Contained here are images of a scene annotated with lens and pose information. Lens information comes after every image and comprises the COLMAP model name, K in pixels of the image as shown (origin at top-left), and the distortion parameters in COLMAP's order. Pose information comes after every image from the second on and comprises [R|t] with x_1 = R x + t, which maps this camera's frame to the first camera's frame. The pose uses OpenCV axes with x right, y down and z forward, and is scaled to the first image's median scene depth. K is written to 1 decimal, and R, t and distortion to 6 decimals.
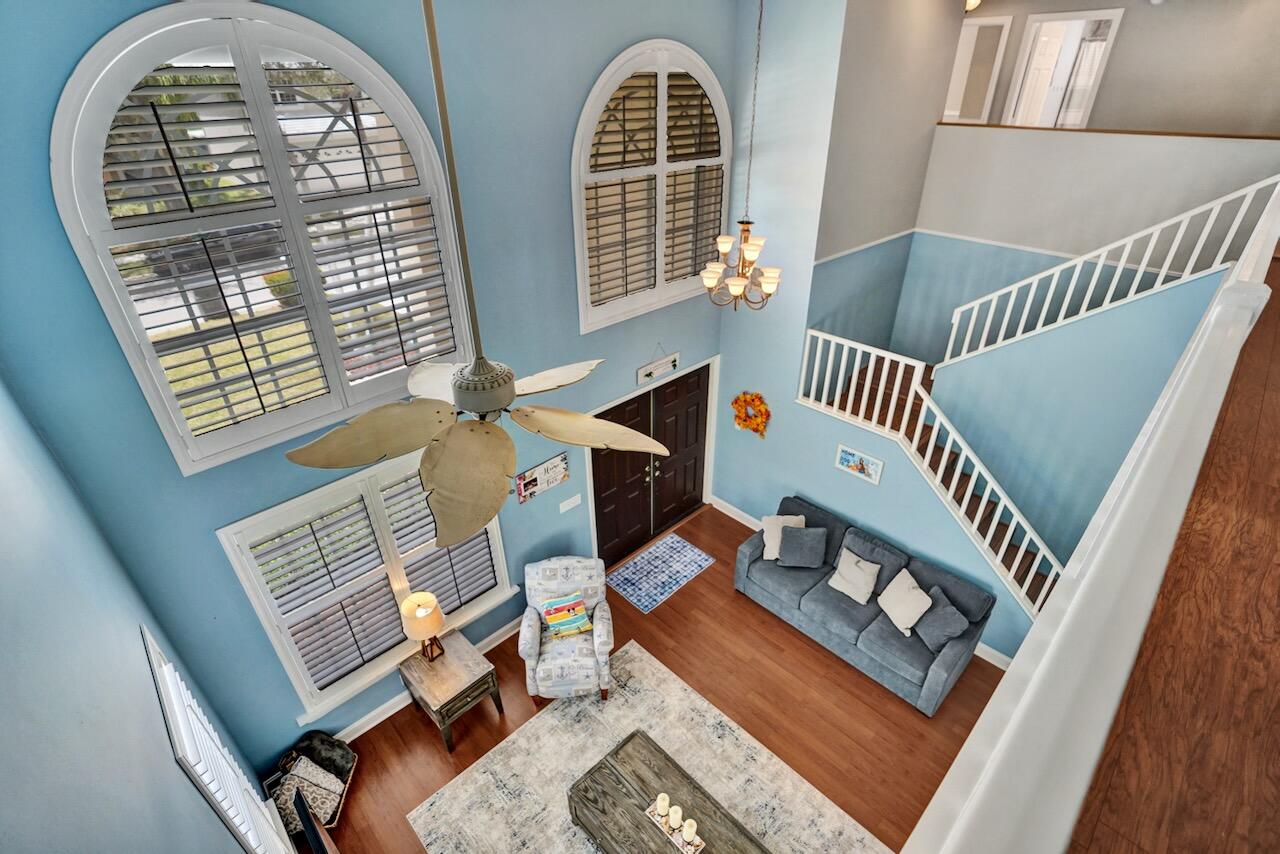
lens RADIAL K [[594.1, 0, 640.2], [0, 594.1, 440.4], [0, 0, 1]] dist [-0.064028, 0.019396]
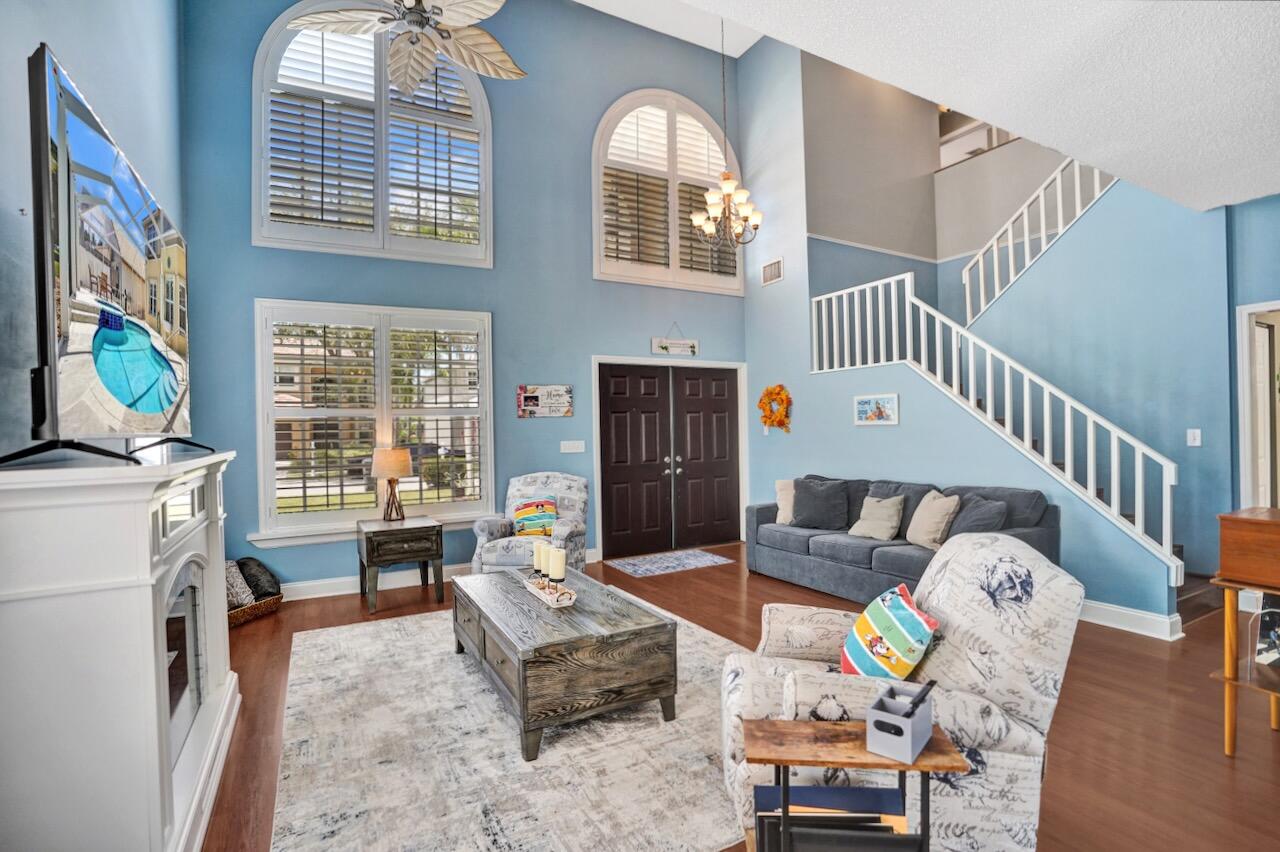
lens RADIAL K [[594.1, 0, 631.4], [0, 594.1, 432.2], [0, 0, 1]] dist [-0.064028, 0.019396]
pose [[0.962265, -0.006603, -0.272033, 0.269844], [-0.133214, 0.860285, -0.492101, 0.605829], [0.237276, 0.509770, 0.826943, 0.183964]]
